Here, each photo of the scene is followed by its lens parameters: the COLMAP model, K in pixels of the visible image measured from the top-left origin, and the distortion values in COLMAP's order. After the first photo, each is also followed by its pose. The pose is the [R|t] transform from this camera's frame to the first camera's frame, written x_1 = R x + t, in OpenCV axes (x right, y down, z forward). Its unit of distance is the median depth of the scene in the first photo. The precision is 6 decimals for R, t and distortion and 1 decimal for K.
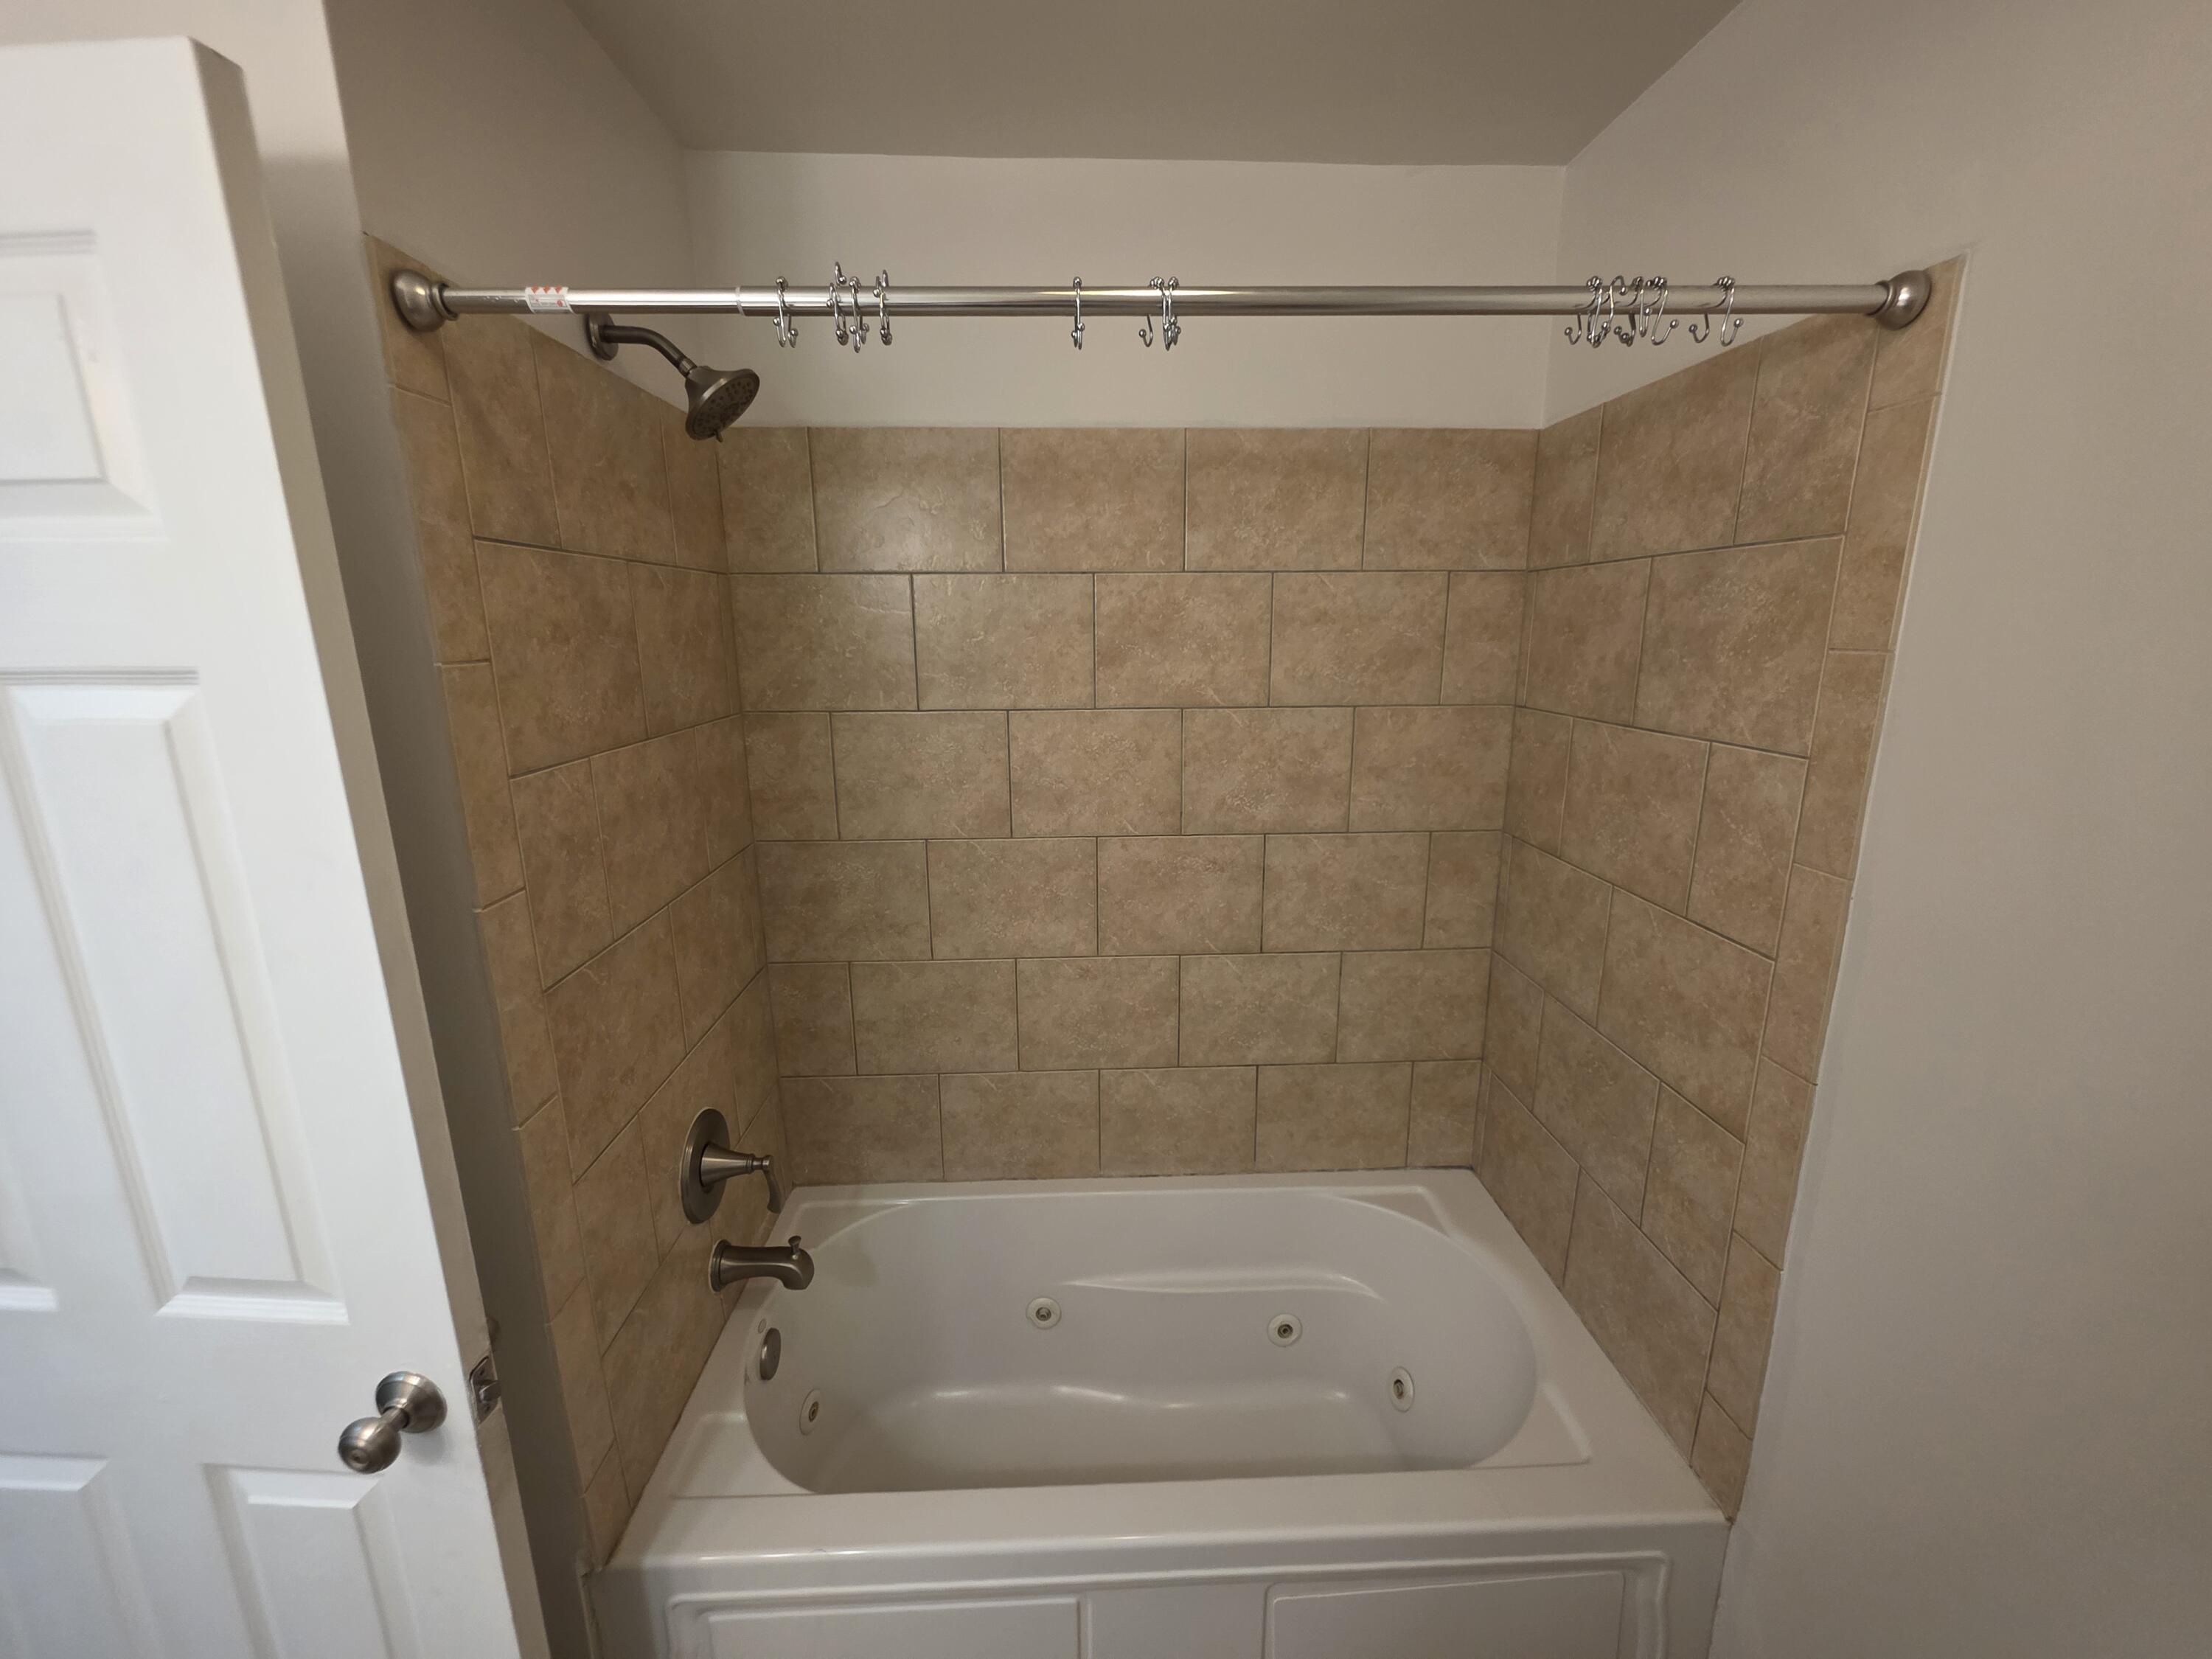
lens RADIAL K [[885.6, 0, 1112.7], [0, 885.6, 821.7], [0, 0, 1]] dist [0.001707, -0.000156]
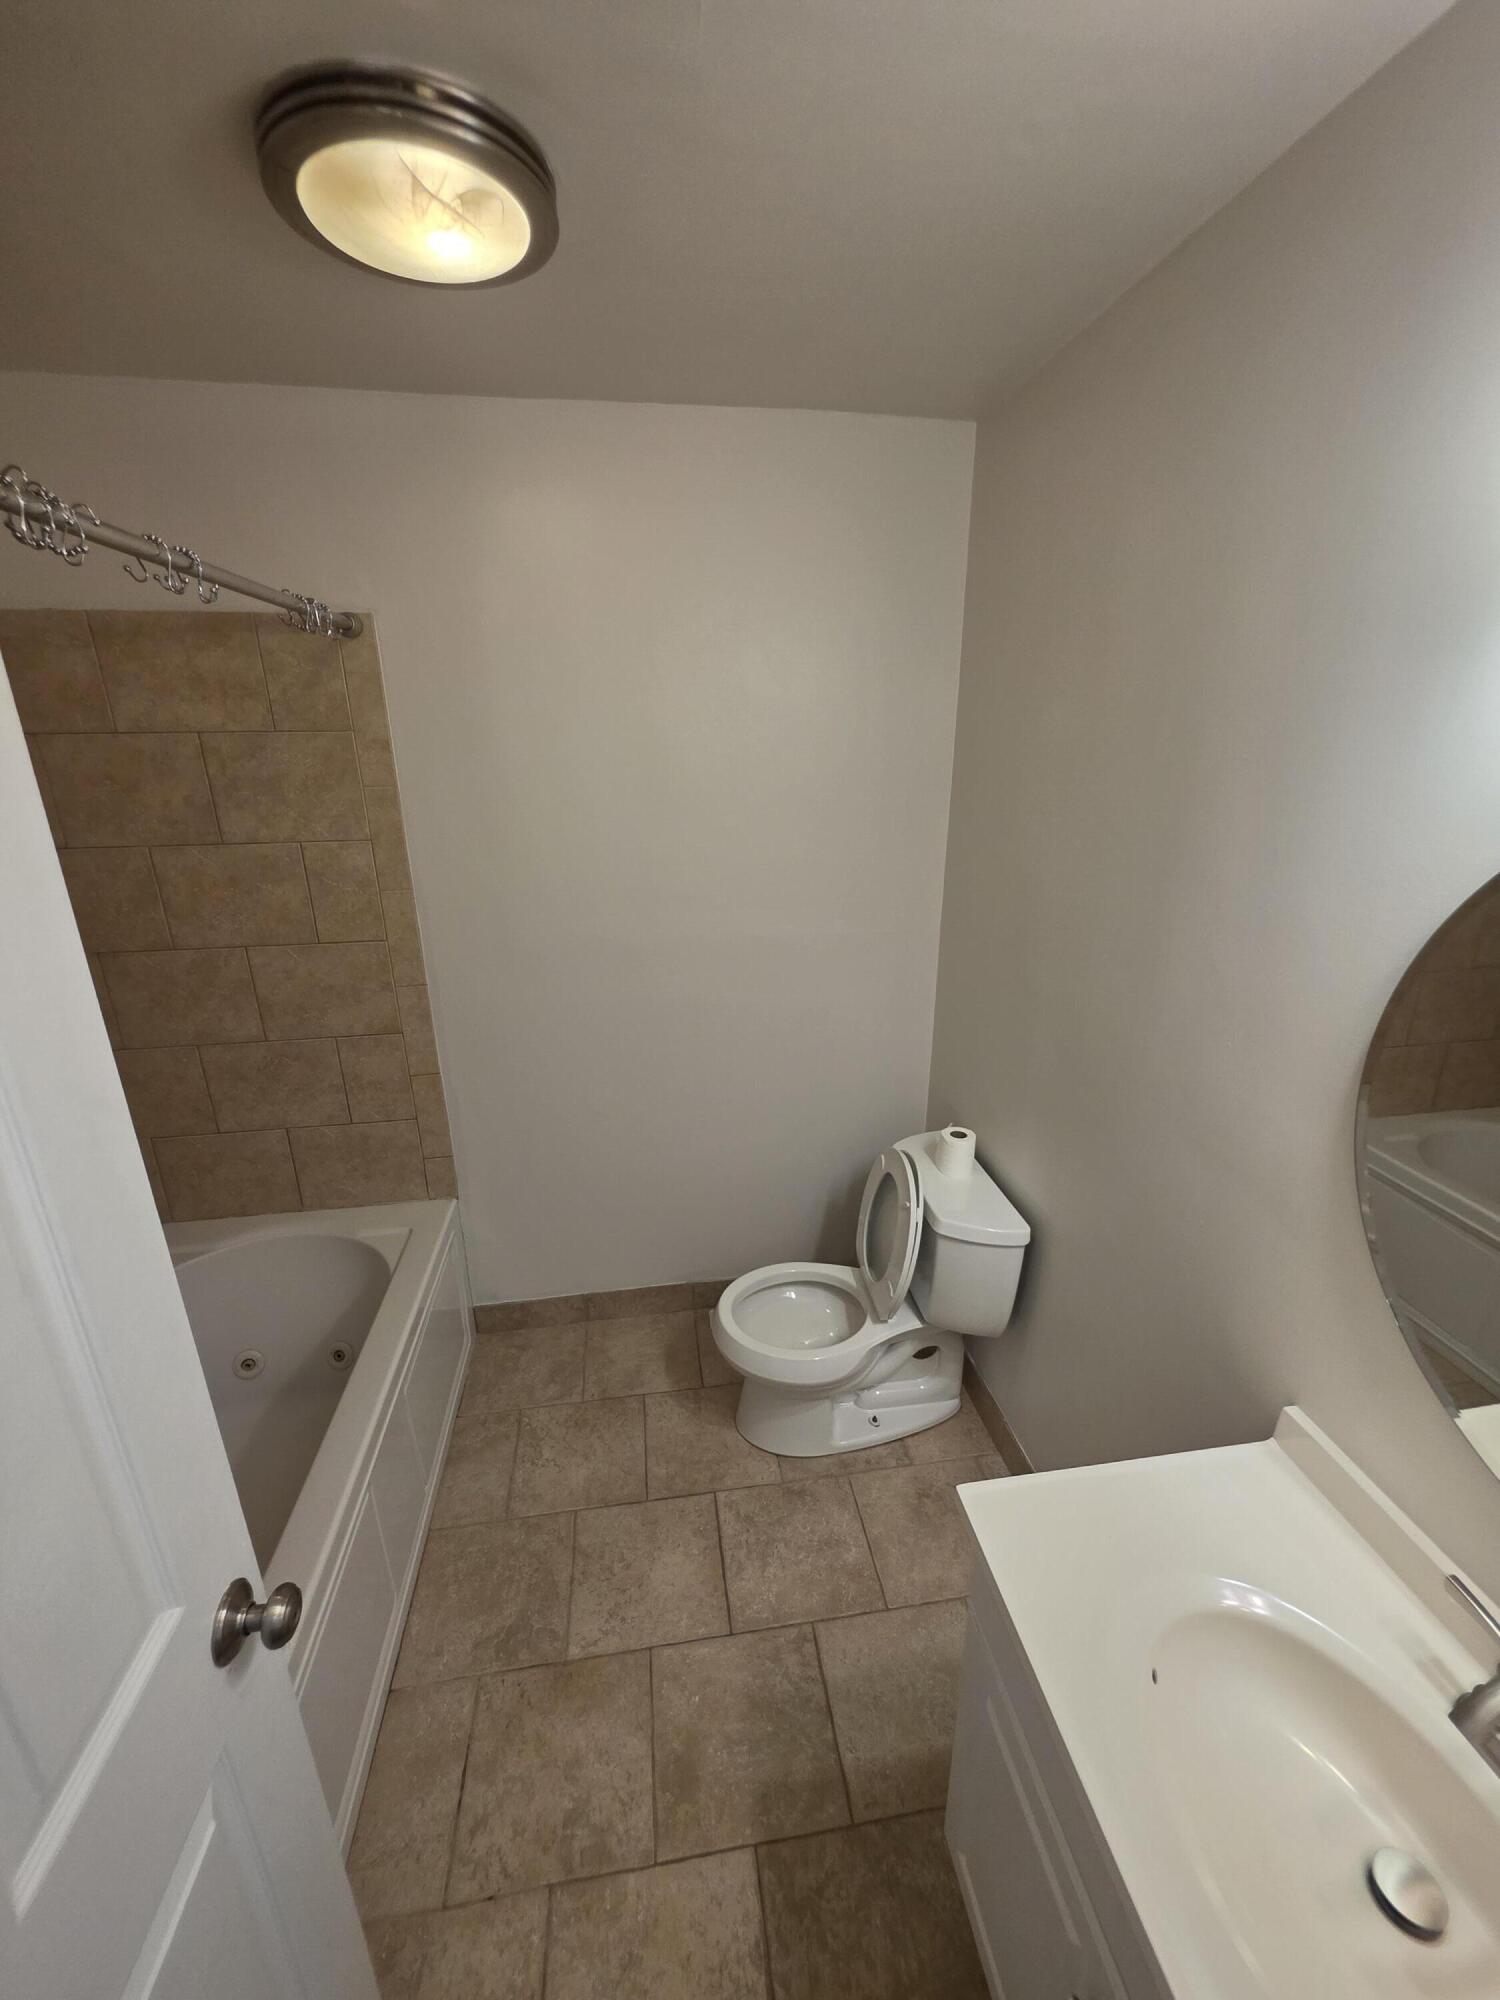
lens RADIAL K [[800.7, 0, 750.0], [0, 800.7, 1000.0], [0, 0, 1]] dist [0.001707, -0.000156]
pose [[-0.104646, -0.307681, 0.945718, -1.017023], [0.224131, 0.919178, 0.323847, -0.115573], [-0.968924, 0.245854, -0.027228, 0.240409]]
